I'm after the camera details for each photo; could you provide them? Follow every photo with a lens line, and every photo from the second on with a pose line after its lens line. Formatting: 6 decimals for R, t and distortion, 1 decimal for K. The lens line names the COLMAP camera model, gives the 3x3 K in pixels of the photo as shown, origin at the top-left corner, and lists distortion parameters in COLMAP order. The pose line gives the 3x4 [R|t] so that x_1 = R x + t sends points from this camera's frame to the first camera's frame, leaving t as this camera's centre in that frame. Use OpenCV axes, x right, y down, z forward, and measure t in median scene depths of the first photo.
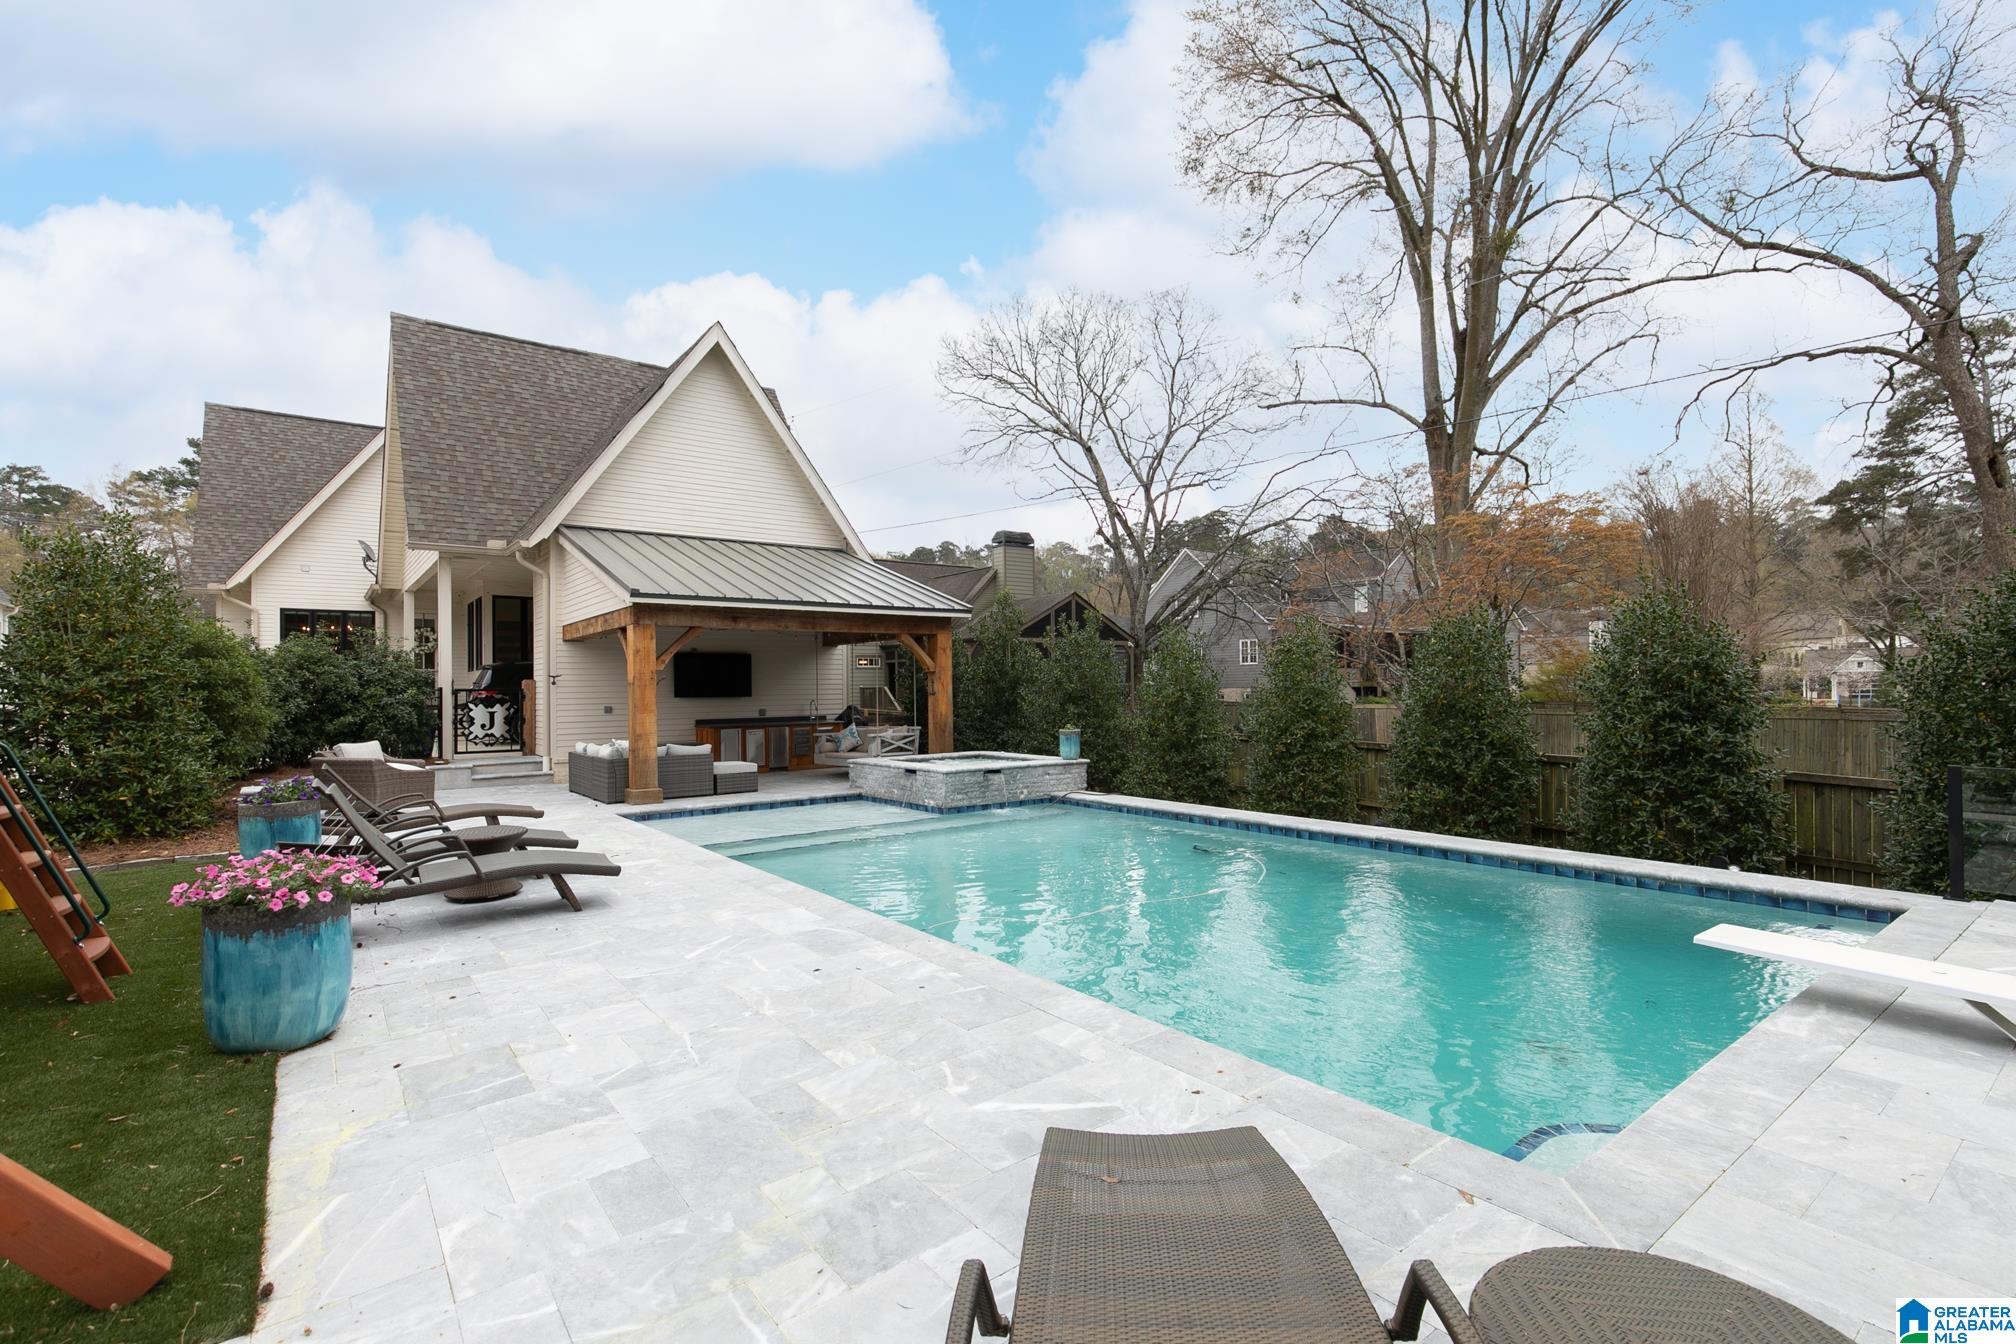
lens RADIAL K [[921.5, 0, 1002.6], [0, 921.5, 683.5], [0, 0, 1]] dist [0.001002, -0.000339]
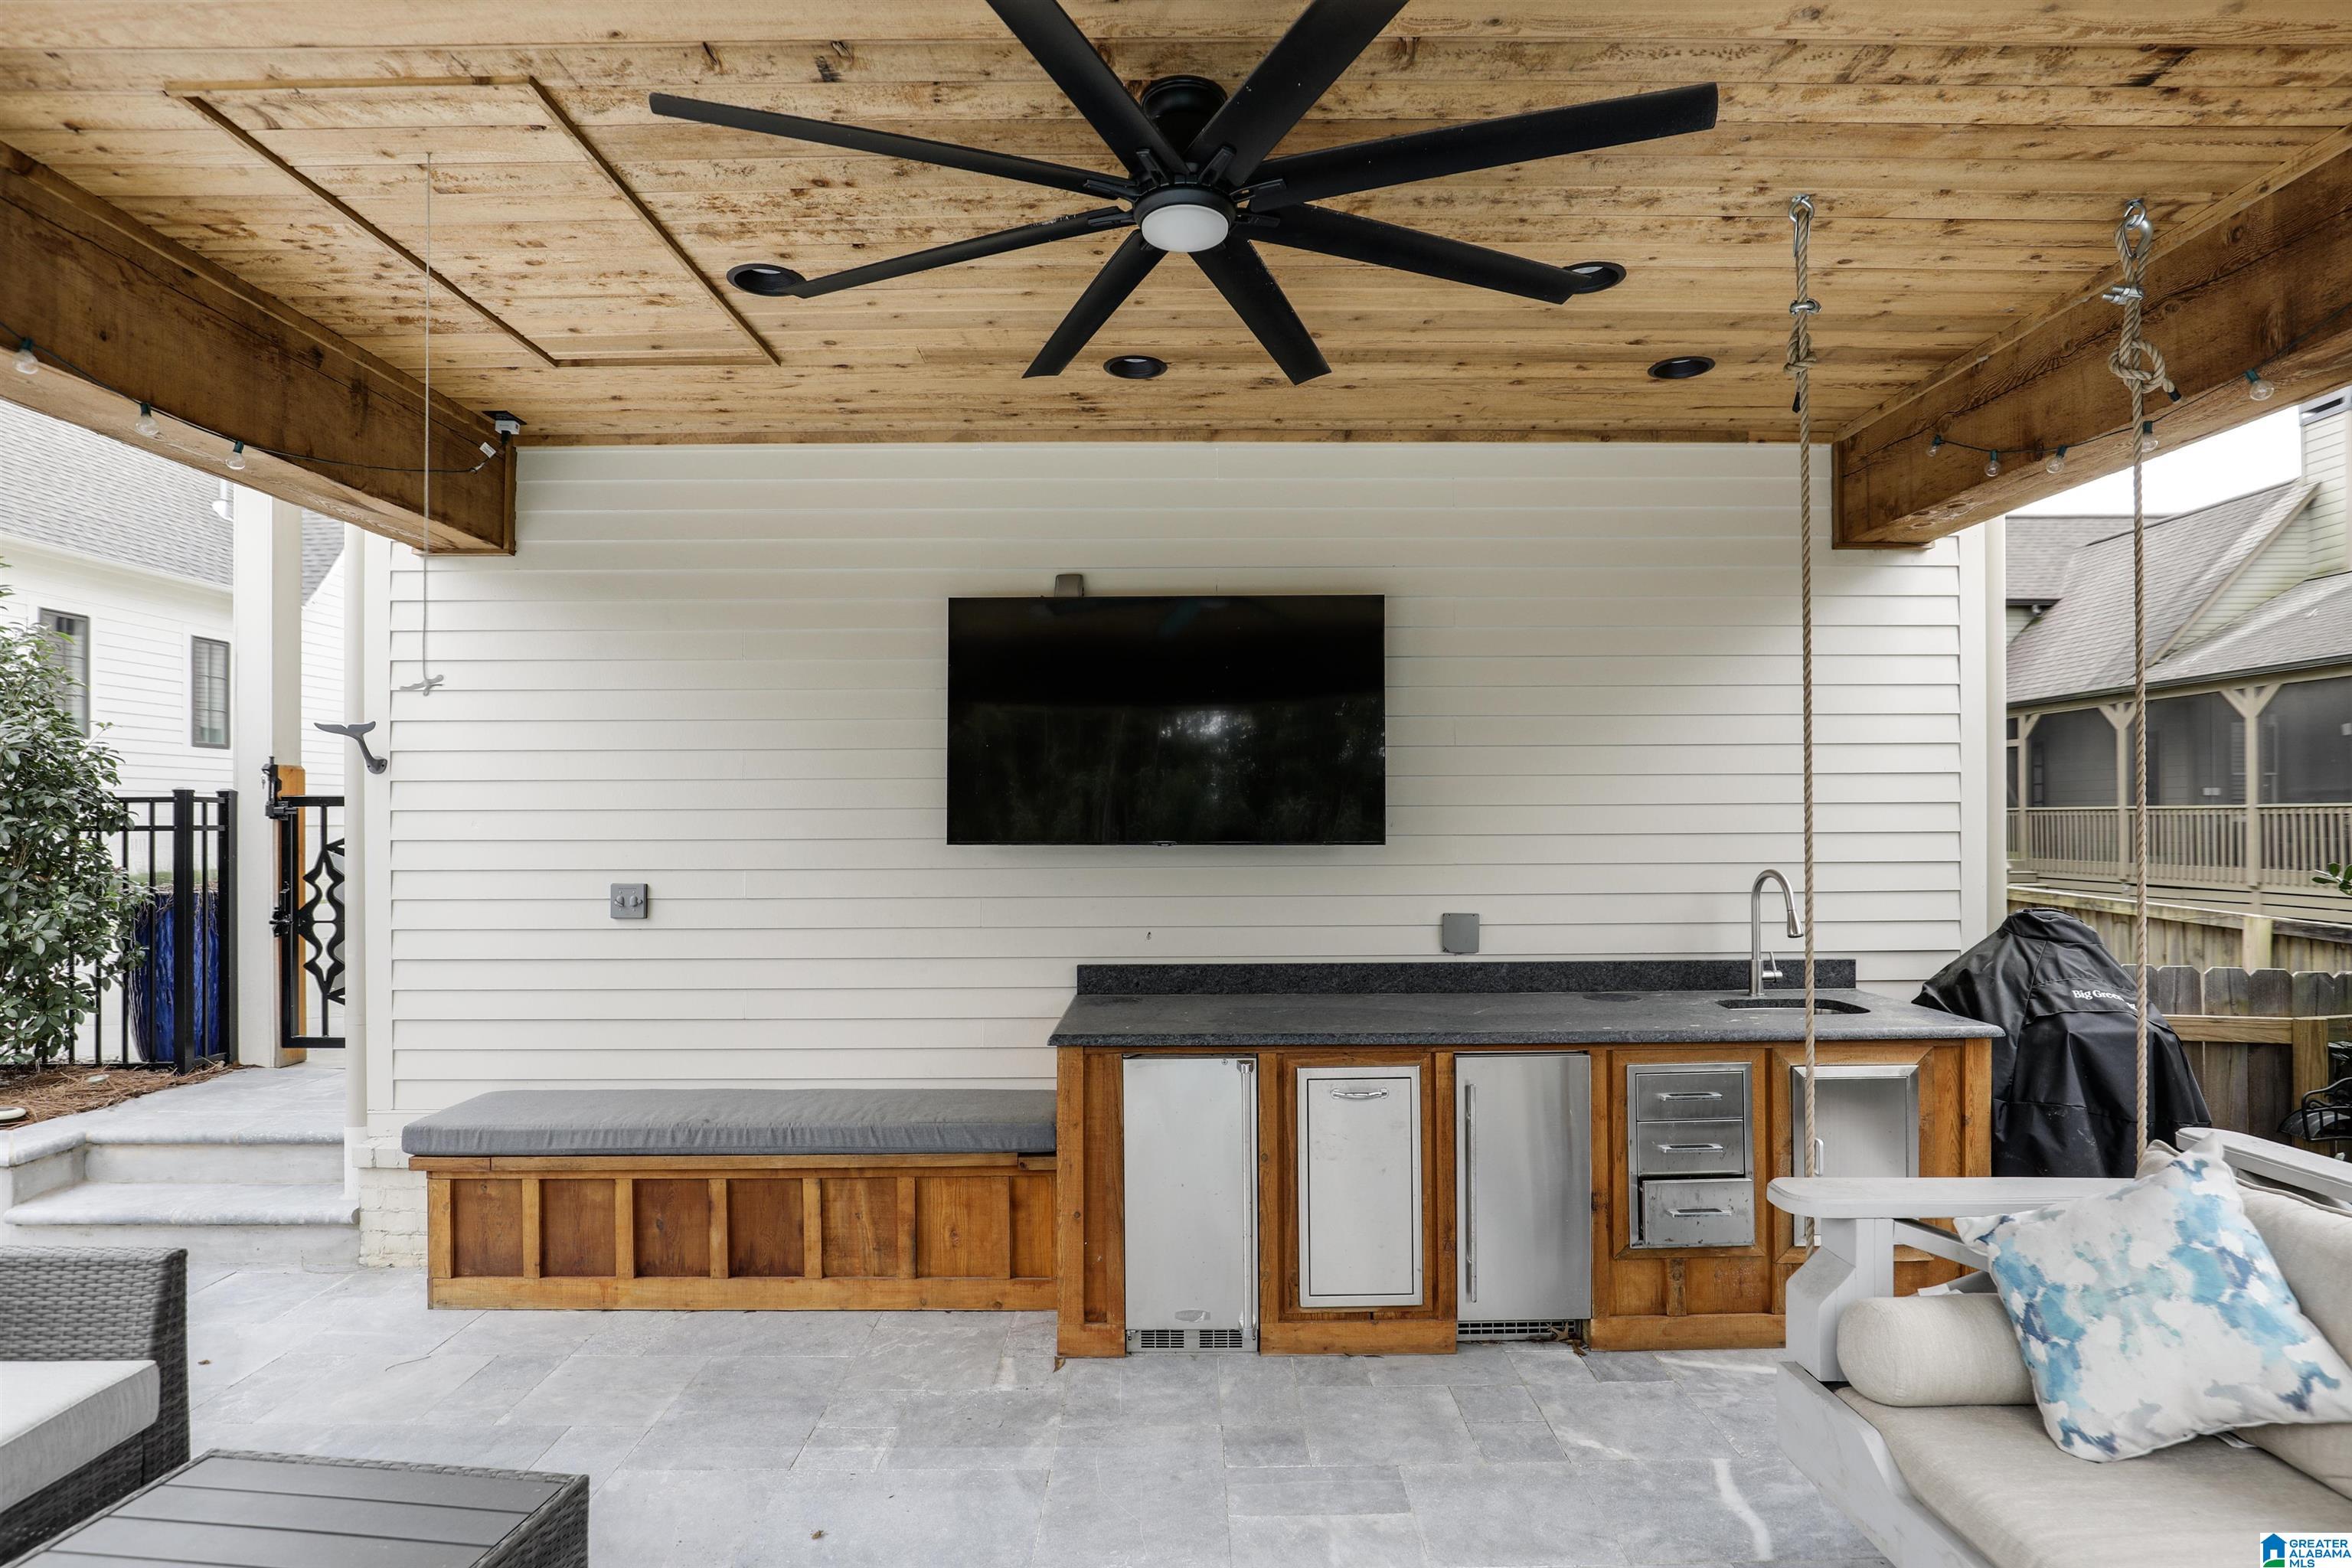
lens RADIAL K [[1252.9, 0, 1180.1], [0, 1252.9, 809.2], [0, 0, 1]] dist [-0.023319, 0.007871]
pose [[0.798793, 0.001931, -0.601602, -0.183581], [0.000998, 0.999989, 0.004535, 0.008132], [0.601605, -0.004223, 0.798783, 0.891283]]
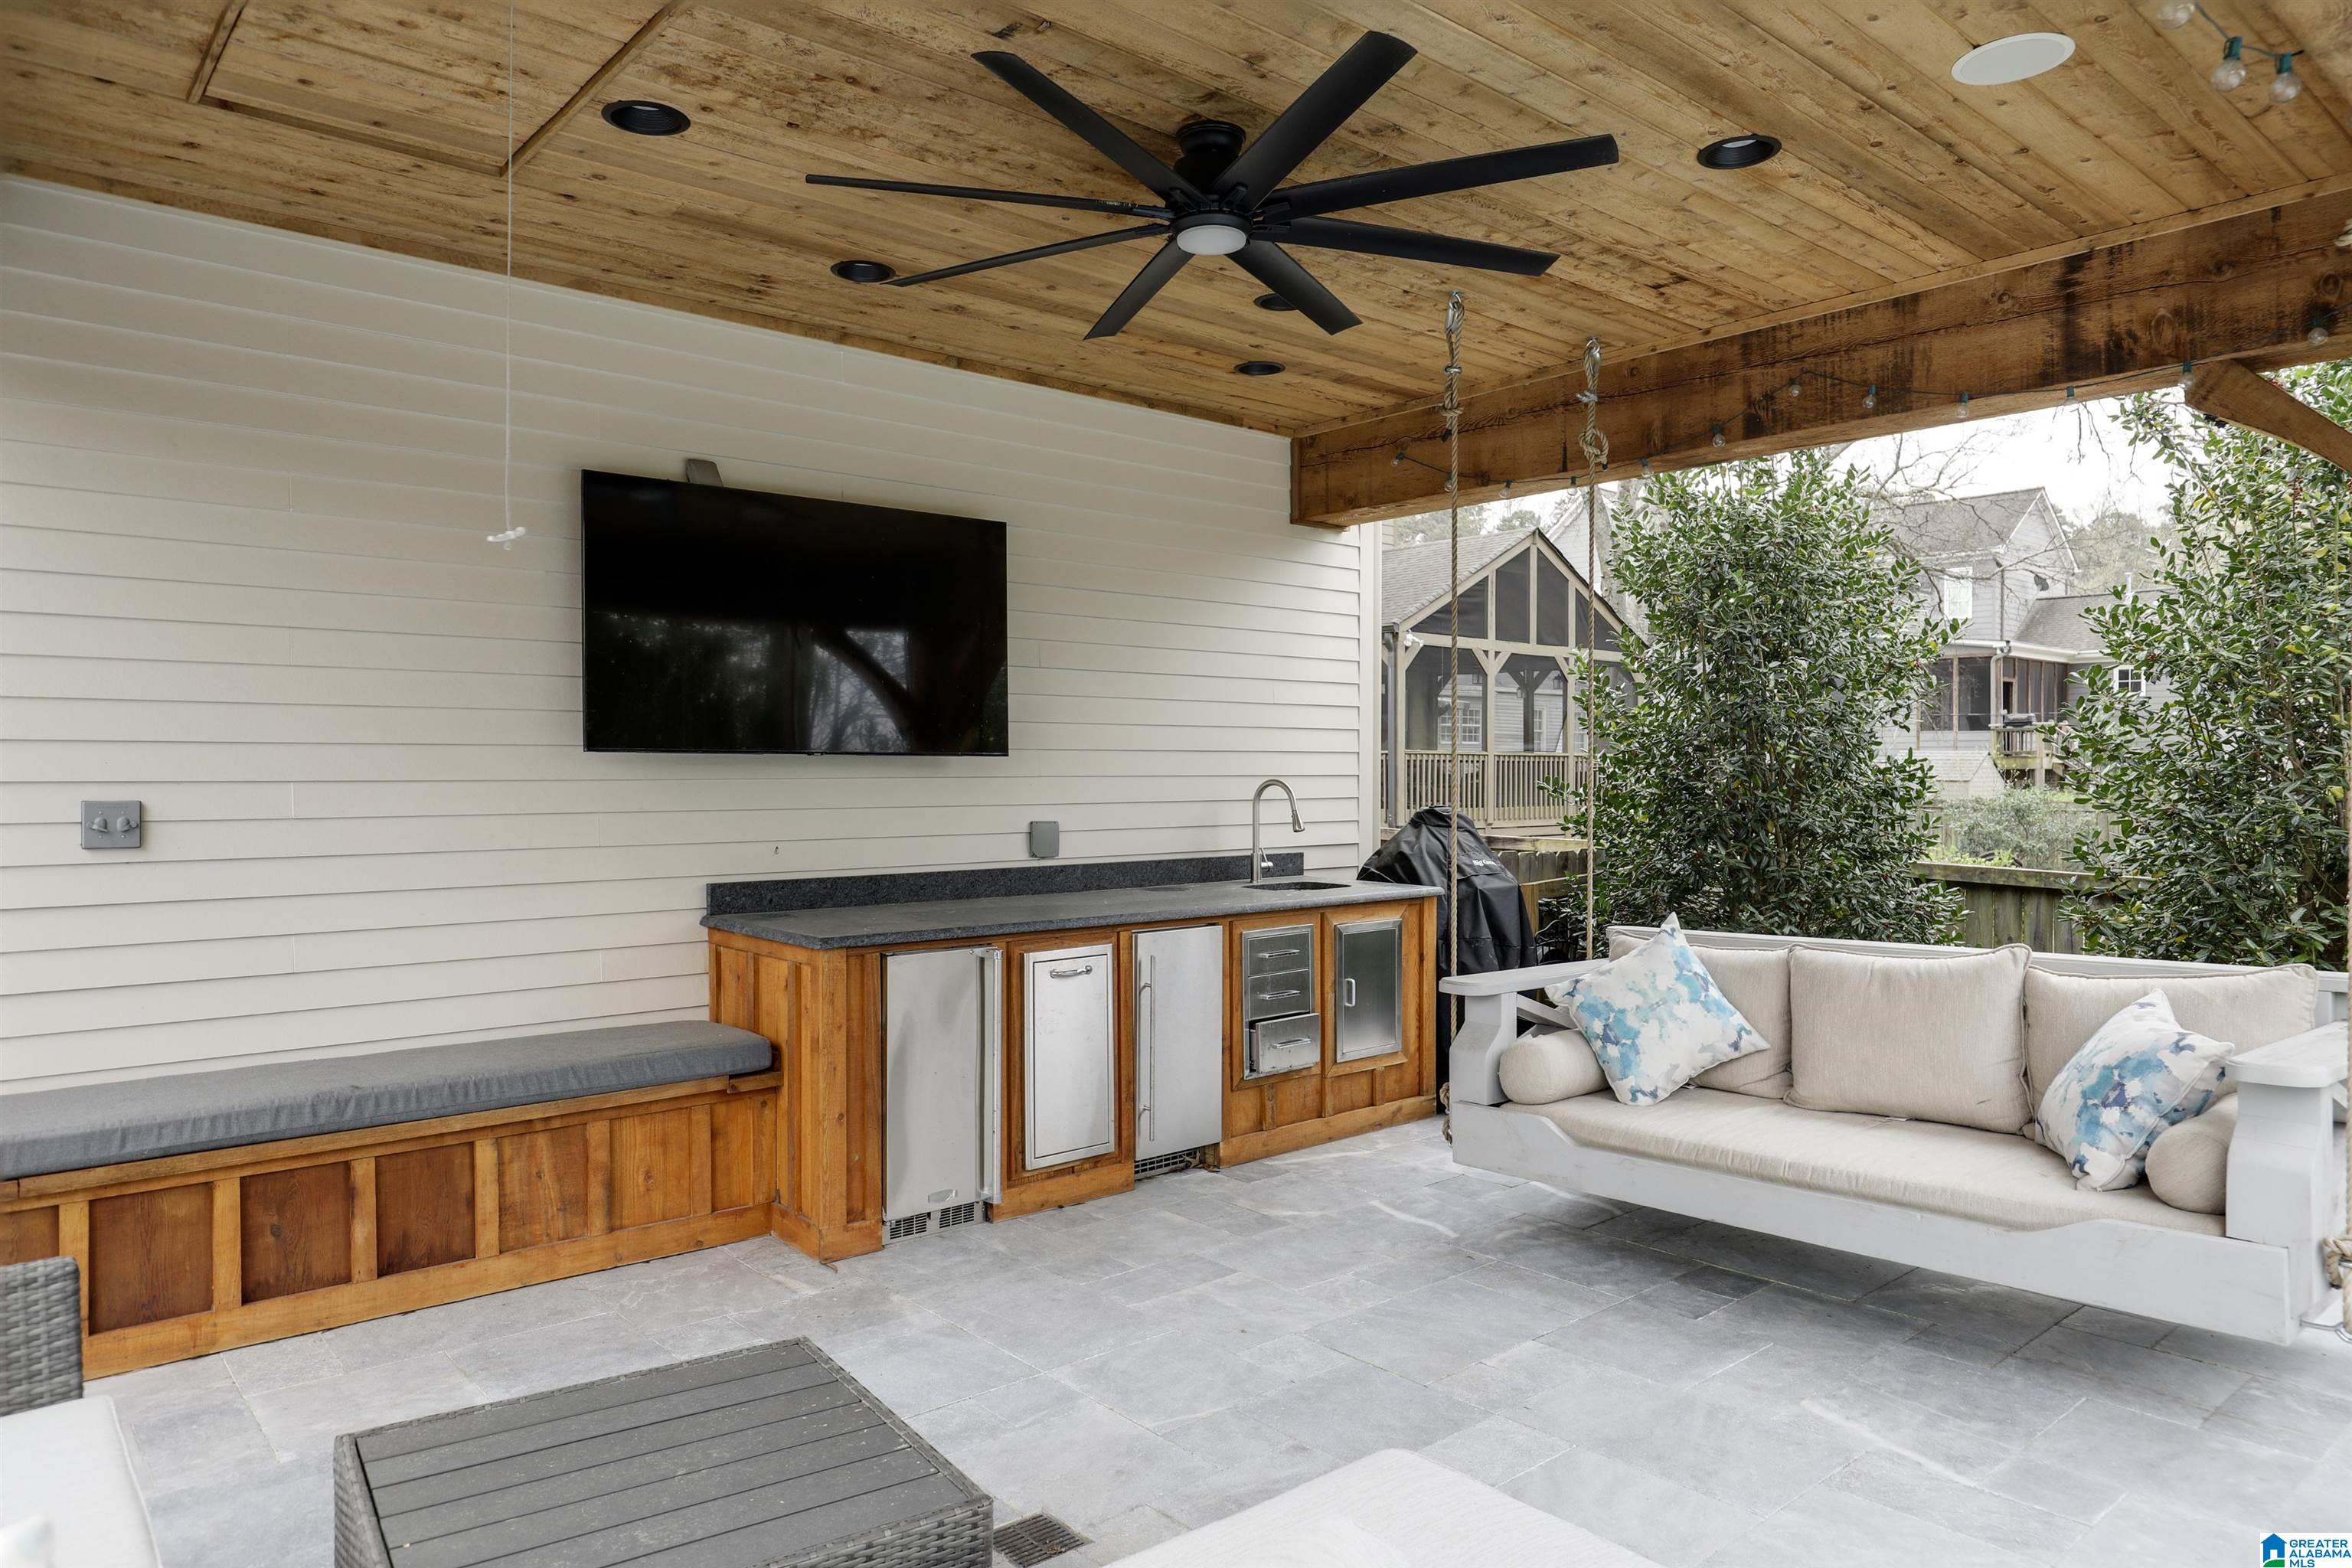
lens RADIAL K [[1509.1, 0, 1166.7], [0, 1509.1, 781.7], [0, 0, 1]] dist [0.011536, -0.003006]
pose [[0.998174, 0.011321, 0.059335, -0.290632], [-0.012303, 0.999793, 0.016198, 0.016520], [-0.059139, -0.016898, 0.998107, 0.786128]]
